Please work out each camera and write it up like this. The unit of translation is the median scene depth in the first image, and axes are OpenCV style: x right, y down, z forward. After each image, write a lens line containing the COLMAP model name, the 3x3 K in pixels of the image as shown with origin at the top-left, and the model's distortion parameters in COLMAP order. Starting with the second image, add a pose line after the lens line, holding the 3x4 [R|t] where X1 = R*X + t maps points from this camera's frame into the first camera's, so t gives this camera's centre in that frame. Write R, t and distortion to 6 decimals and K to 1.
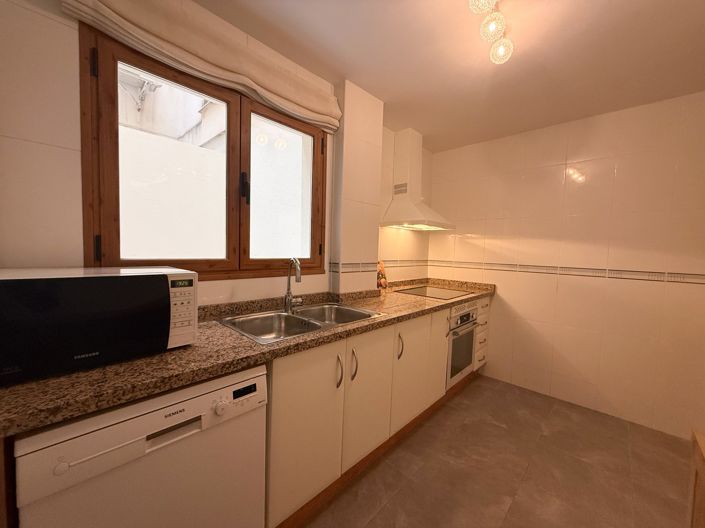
lens RADIAL K [[279.5, 0, 350.4], [0, 279.5, 263.3], [0, 0, 1]] dist [-0.000606, -0.000370]
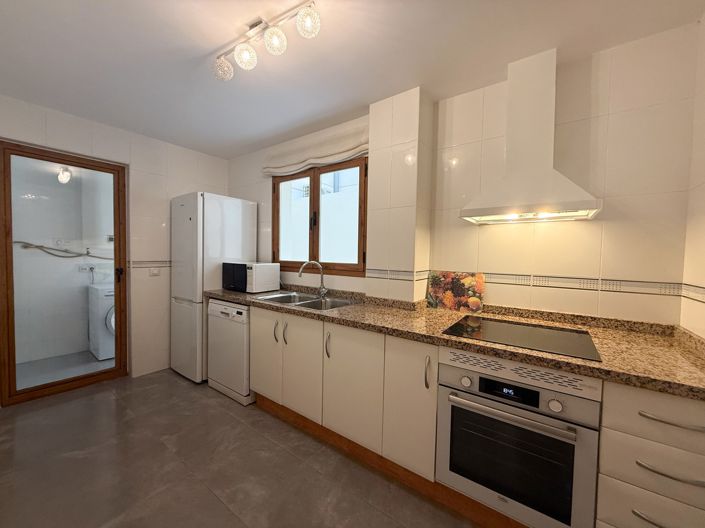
lens RADIAL K [[279.5, 0, 350.4], [0, 279.5, 263.3], [0, 0, 1]] dist [-0.000606, -0.000370]
pose [[0.135067, 0.008059, -0.990804, 1.192576], [-0.064293, 0.997931, -0.000647, -0.018605], [0.988748, 0.063789, 0.135306, 0.886721]]
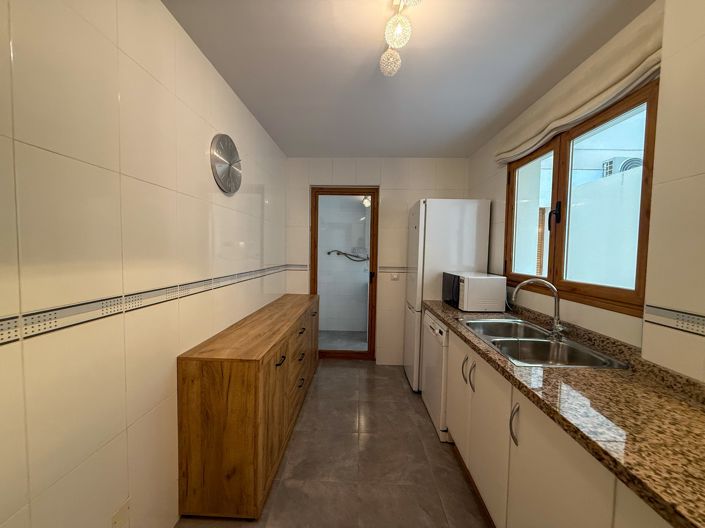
lens RADIAL K [[279.5, 0, 350.4], [0, 279.5, 263.3], [0, 0, 1]] dist [-0.000606, -0.000370]
pose [[-0.743040, -0.011153, -0.669154, 0.857013], [-0.072783, 0.995277, 0.064232, -0.081260], [0.665277, 0.096430, -0.740343, 1.143343]]
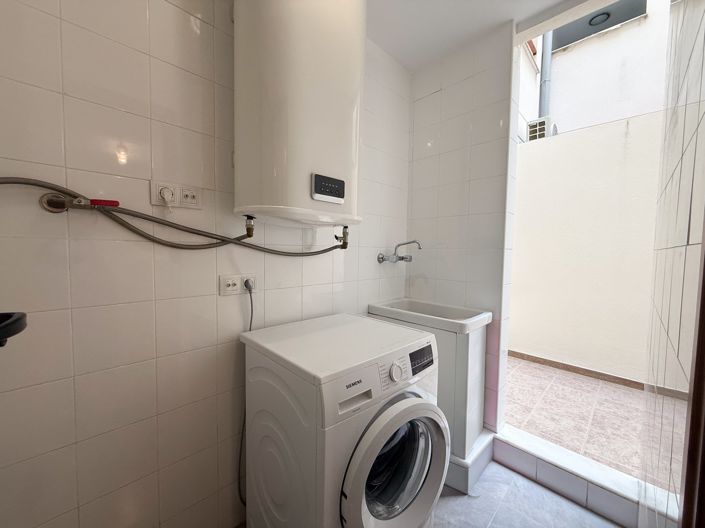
lens RADIAL K [[279.5, 0, 350.4], [0, 279.5, 263.3], [0, 0, 1]] dist [-0.000606, -0.000370]
pose [[-0.027265, 0.024569, -0.999326, -0.439118], [-0.070508, 0.997161, 0.026439, 0.057949], [0.997138, 0.071182, -0.025456, -0.458291]]
